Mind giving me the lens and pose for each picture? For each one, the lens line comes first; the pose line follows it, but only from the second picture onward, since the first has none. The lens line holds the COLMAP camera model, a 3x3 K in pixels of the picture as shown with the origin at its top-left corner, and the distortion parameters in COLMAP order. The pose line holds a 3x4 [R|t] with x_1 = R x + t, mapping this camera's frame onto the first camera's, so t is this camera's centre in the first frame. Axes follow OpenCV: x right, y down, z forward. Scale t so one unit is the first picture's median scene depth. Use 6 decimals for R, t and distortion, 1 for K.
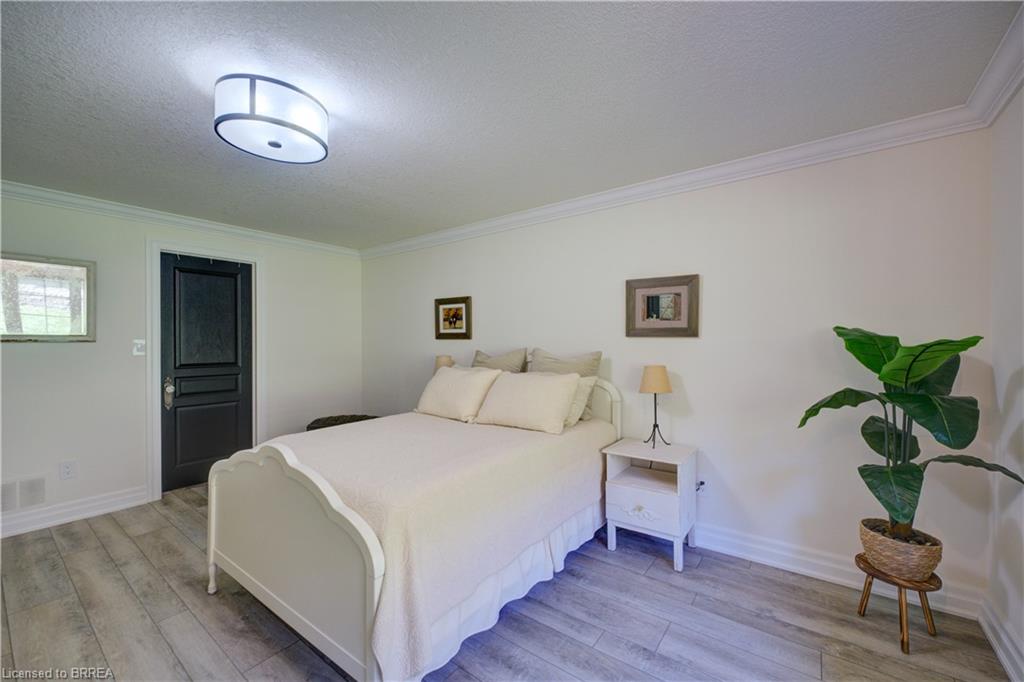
lens RADIAL K [[409.0, 0, 516.1], [0, 409.0, 340.2], [0, 0, 1]] dist [-0.000897, 0.000129]
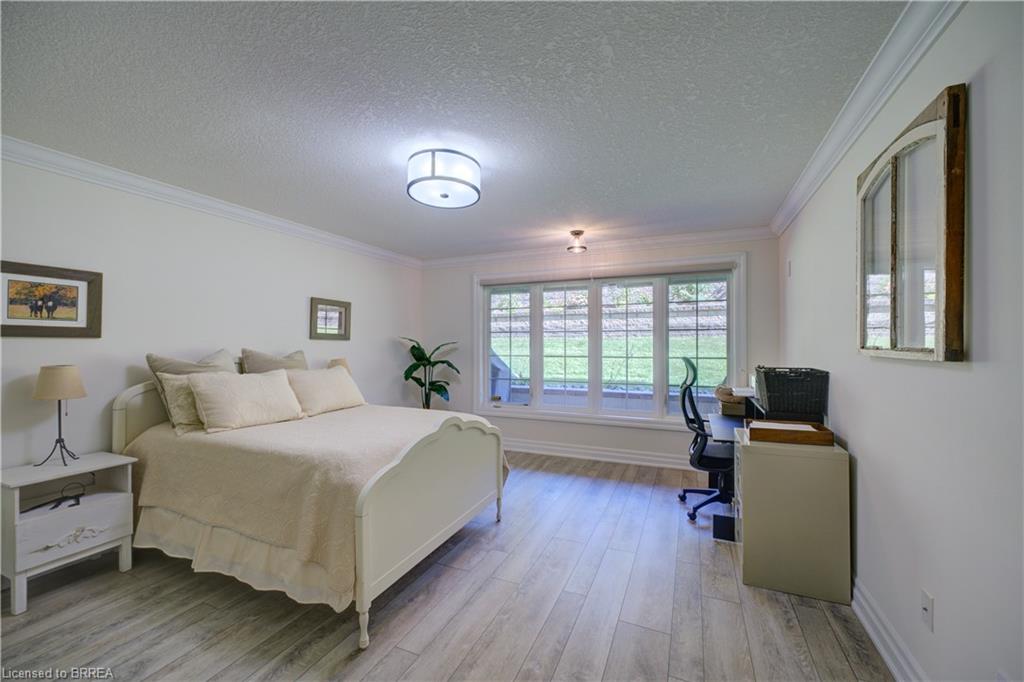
lens RADIAL K [[409.0, 0, 514.0], [0, 409.0, 343.4], [0, 0, 1]] dist [-0.000897, 0.000129]
pose [[-0.222838, 0.005529, 0.974840, -0.900324], [-0.002691, 0.999977, -0.006287, 0.008343], [-0.974852, -0.004024, -0.222817, 0.498690]]
